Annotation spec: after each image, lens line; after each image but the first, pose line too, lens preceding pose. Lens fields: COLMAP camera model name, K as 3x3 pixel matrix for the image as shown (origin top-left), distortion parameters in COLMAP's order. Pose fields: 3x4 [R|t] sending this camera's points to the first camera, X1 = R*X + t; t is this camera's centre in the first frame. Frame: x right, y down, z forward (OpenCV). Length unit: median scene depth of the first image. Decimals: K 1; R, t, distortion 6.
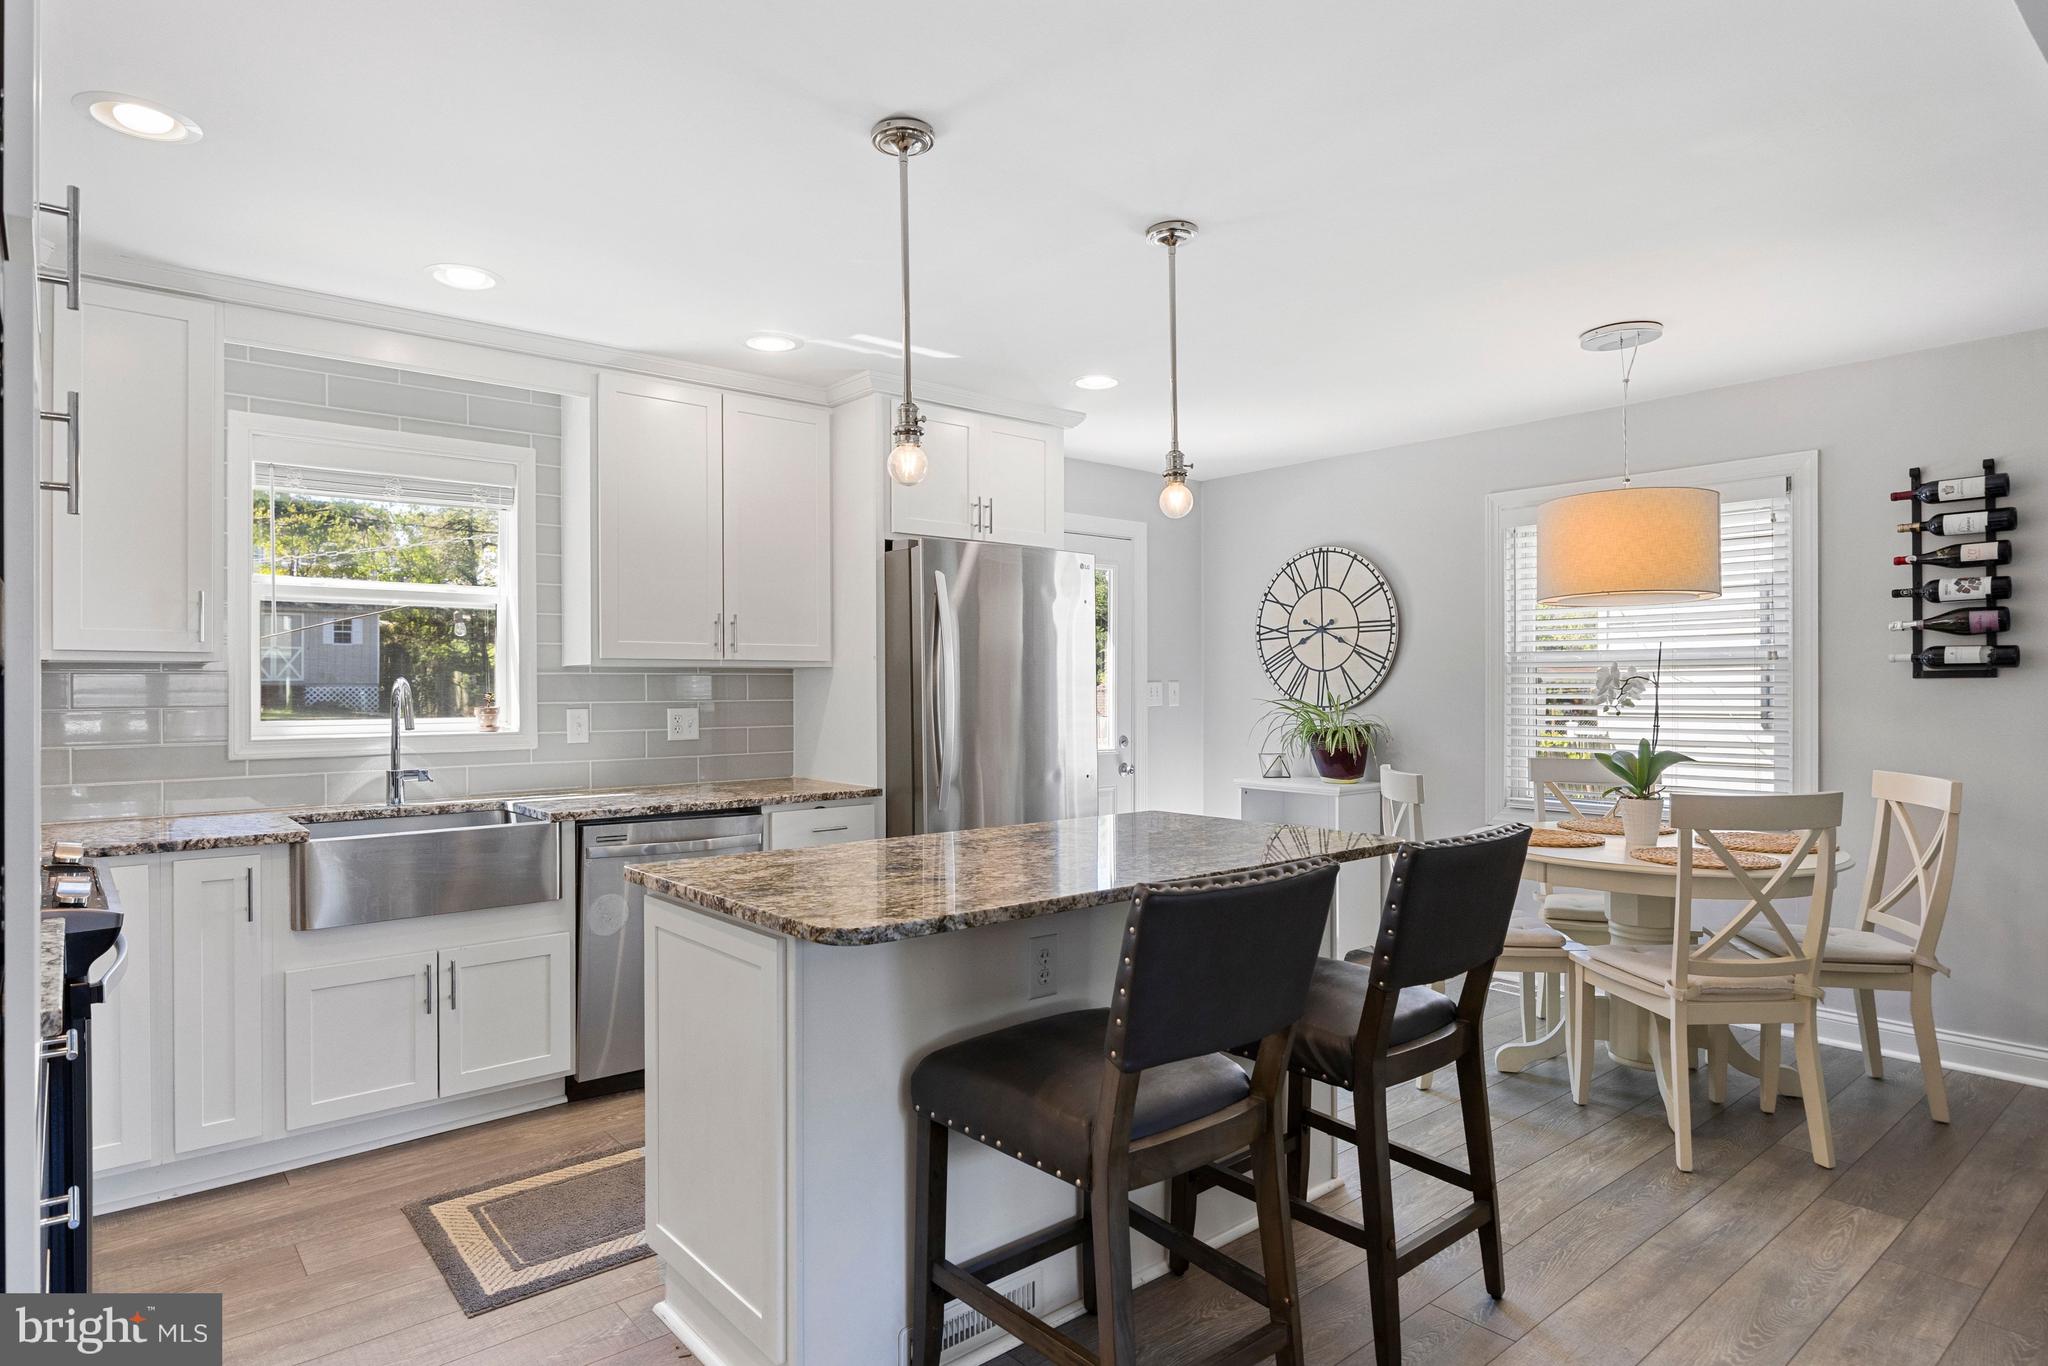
lens RADIAL K [[1125.1, 0, 1023.8], [0, 1125.1, 684.7], [0, 0, 1]] dist [-0.003930, -0.000873]
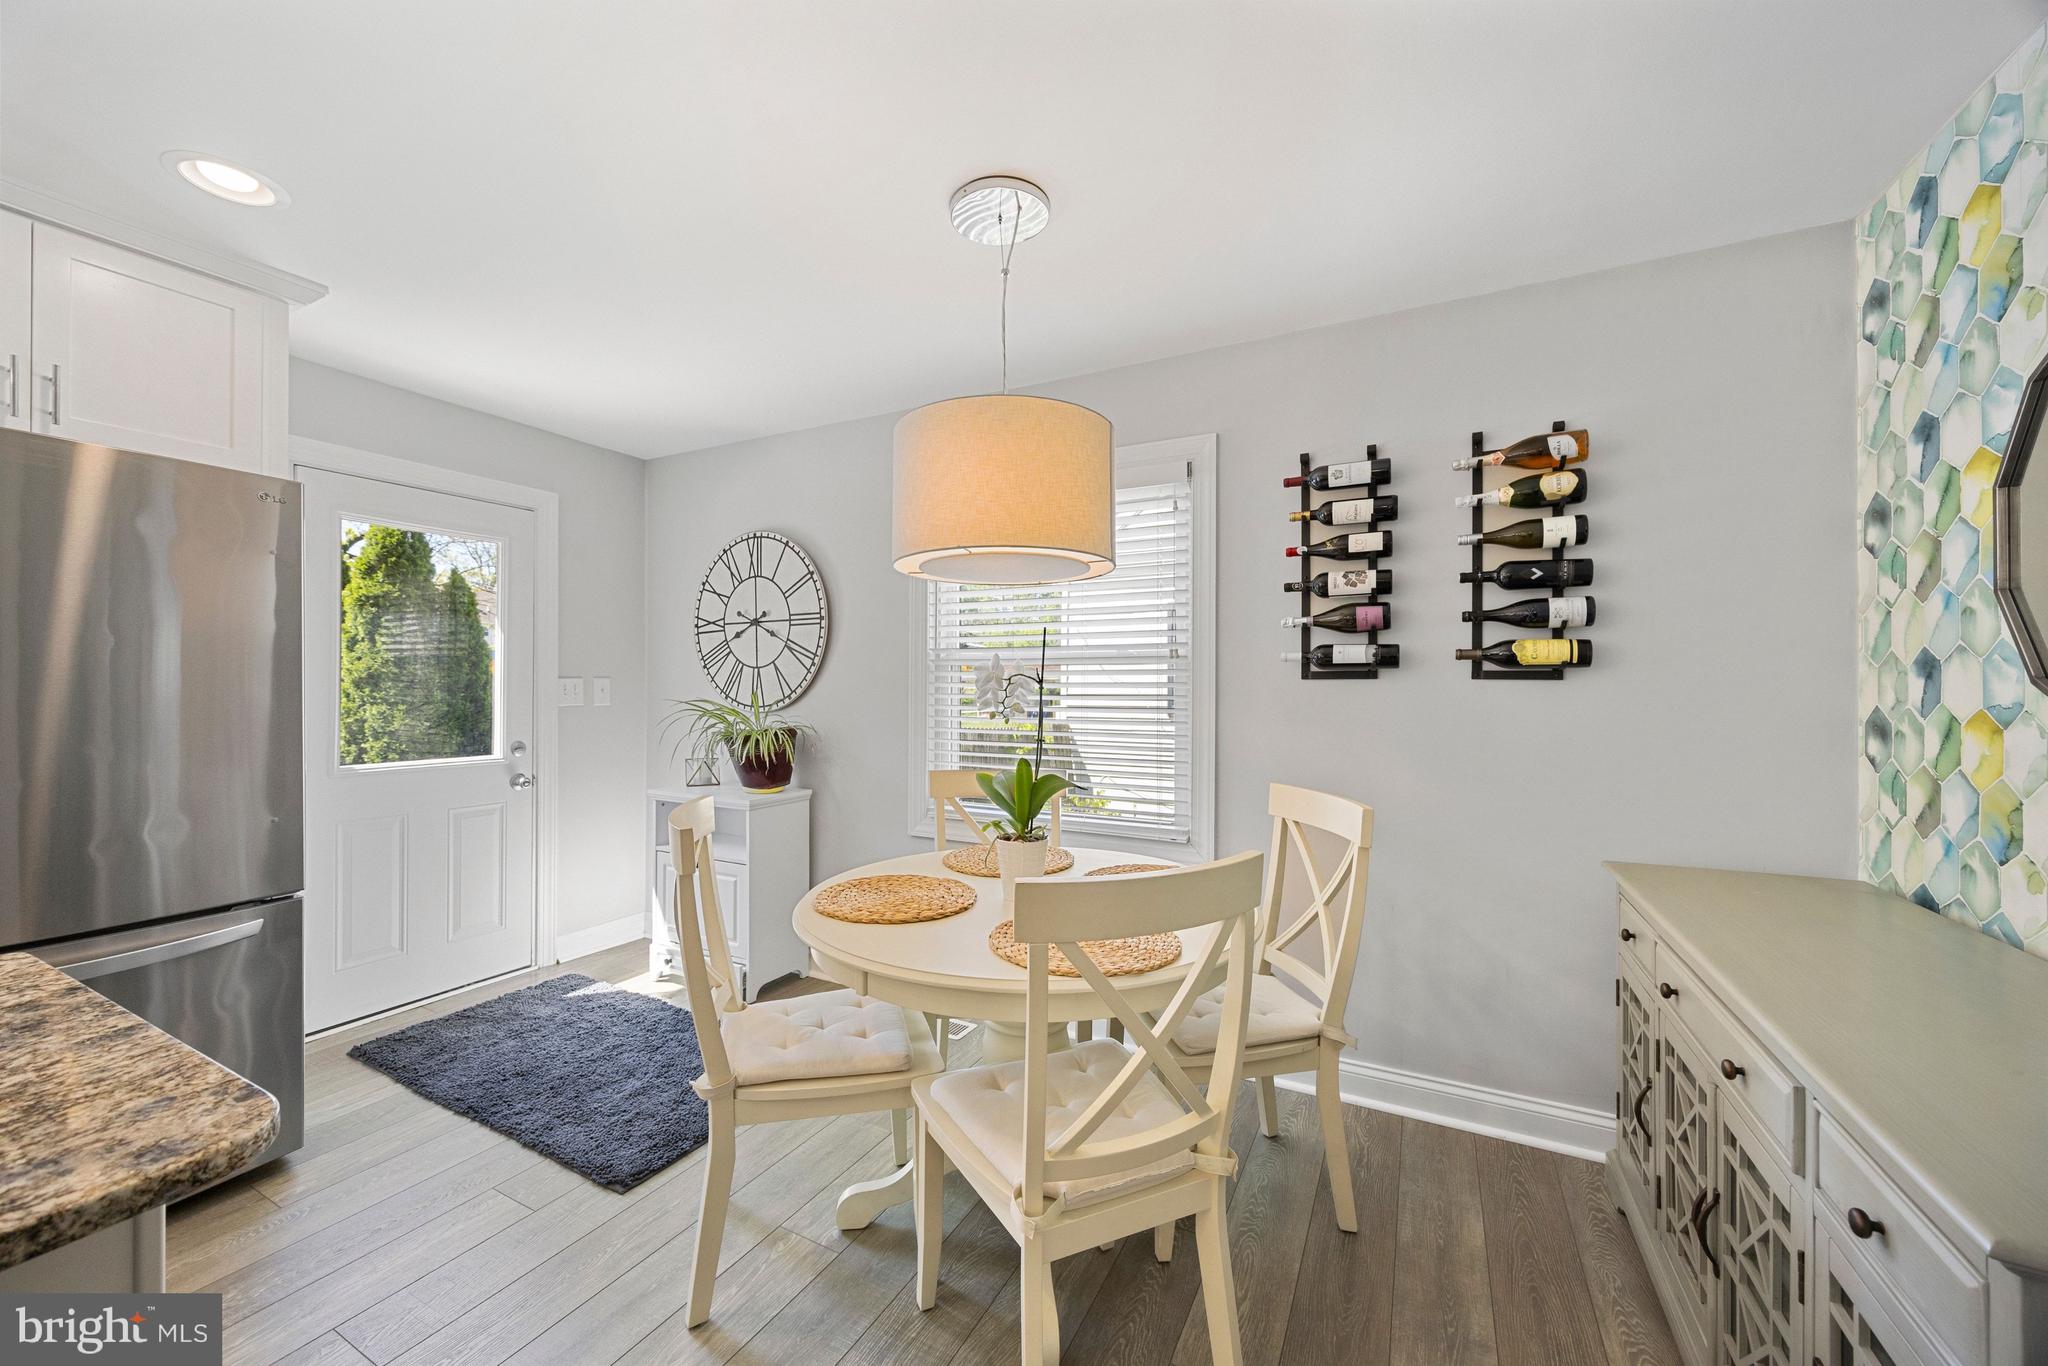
lens RADIAL K [[779.0, 0, 1022.6], [0, 779.0, 681.0], [0, 0, 1]] dist [-0.003271, 0.000777]
pose [[0.923323, 0.006063, 0.383976, 0.327978], [-0.005462, 0.999982, -0.002654, -0.001171], [-0.383985, 0.000353, 0.923339, 0.488577]]
